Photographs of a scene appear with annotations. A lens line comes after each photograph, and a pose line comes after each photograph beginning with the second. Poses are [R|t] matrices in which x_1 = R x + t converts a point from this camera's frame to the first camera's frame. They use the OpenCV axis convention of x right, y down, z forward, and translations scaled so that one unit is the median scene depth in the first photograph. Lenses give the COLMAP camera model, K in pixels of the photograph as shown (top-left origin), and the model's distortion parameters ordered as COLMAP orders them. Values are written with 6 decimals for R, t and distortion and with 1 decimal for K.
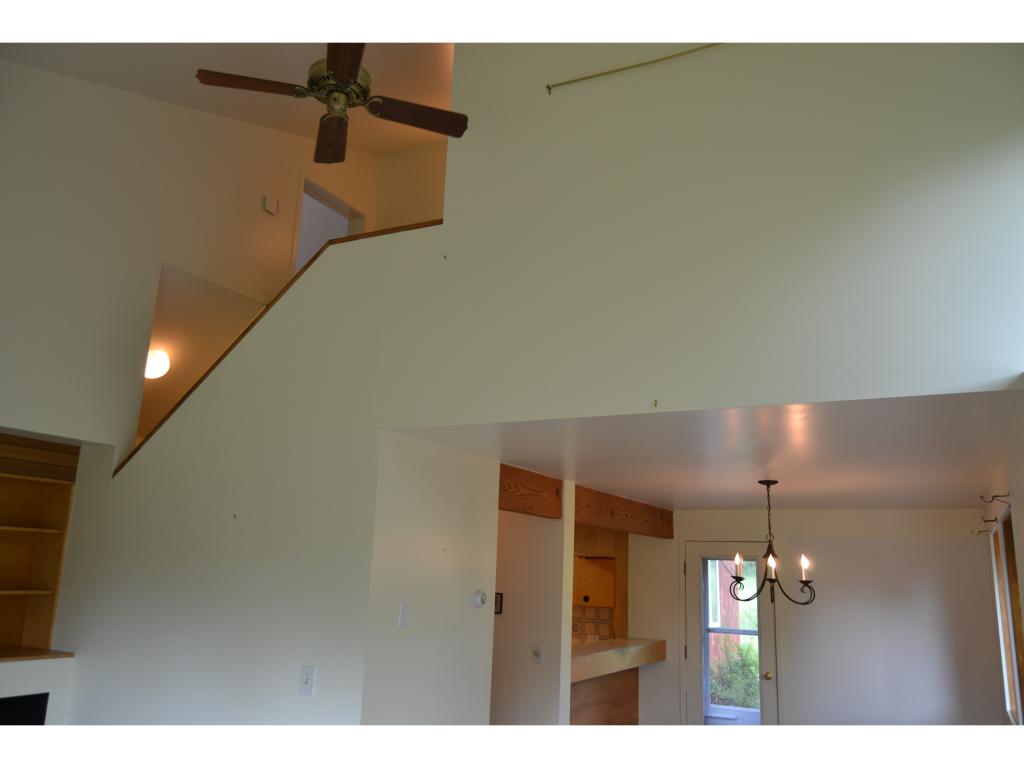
lens RADIAL K [[807.5, 0, 515.1], [0, 807.5, 382.8], [0, 0, 1]] dist [-0.019922, 0.012325]
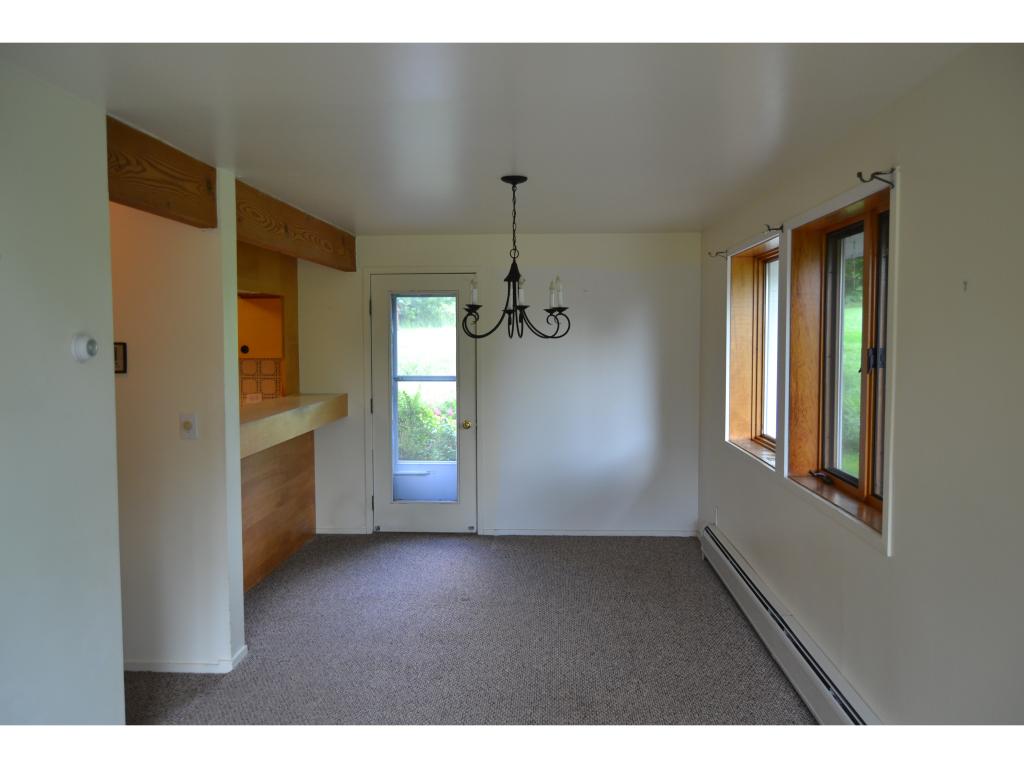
lens RADIAL K [[807.5, 0, 515.1], [0, 807.5, 382.8], [0, 0, 1]] dist [-0.019922, 0.012325]
pose [[0.904066, -0.064341, 0.422521, -0.007041], [-0.063088, 0.957684, 0.280824, 0.078931], [-0.422710, -0.280539, 0.861750, 0.261193]]
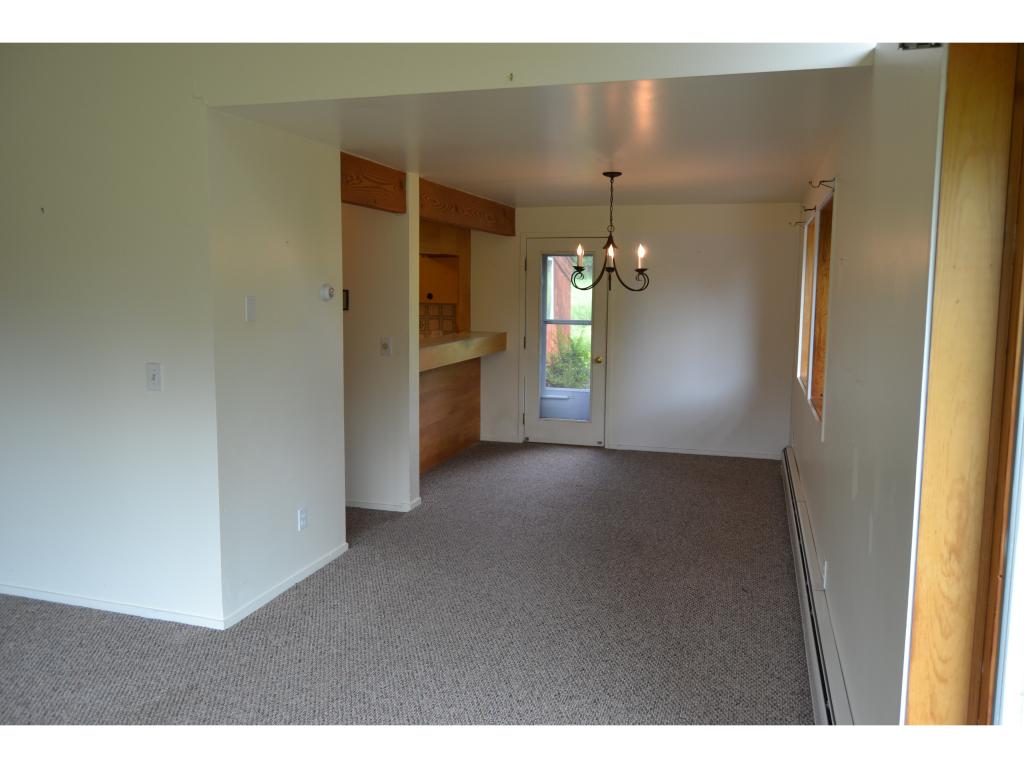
lens RADIAL K [[807.5, 0, 515.1], [0, 807.5, 382.8], [0, 0, 1]] dist [-0.019922, 0.012325]
pose [[0.979923, -0.050315, 0.192924, -0.010400], [-0.020330, 0.937374, 0.347732, 0.016649], [-0.198338, -0.344673, 0.917531, 0.007356]]
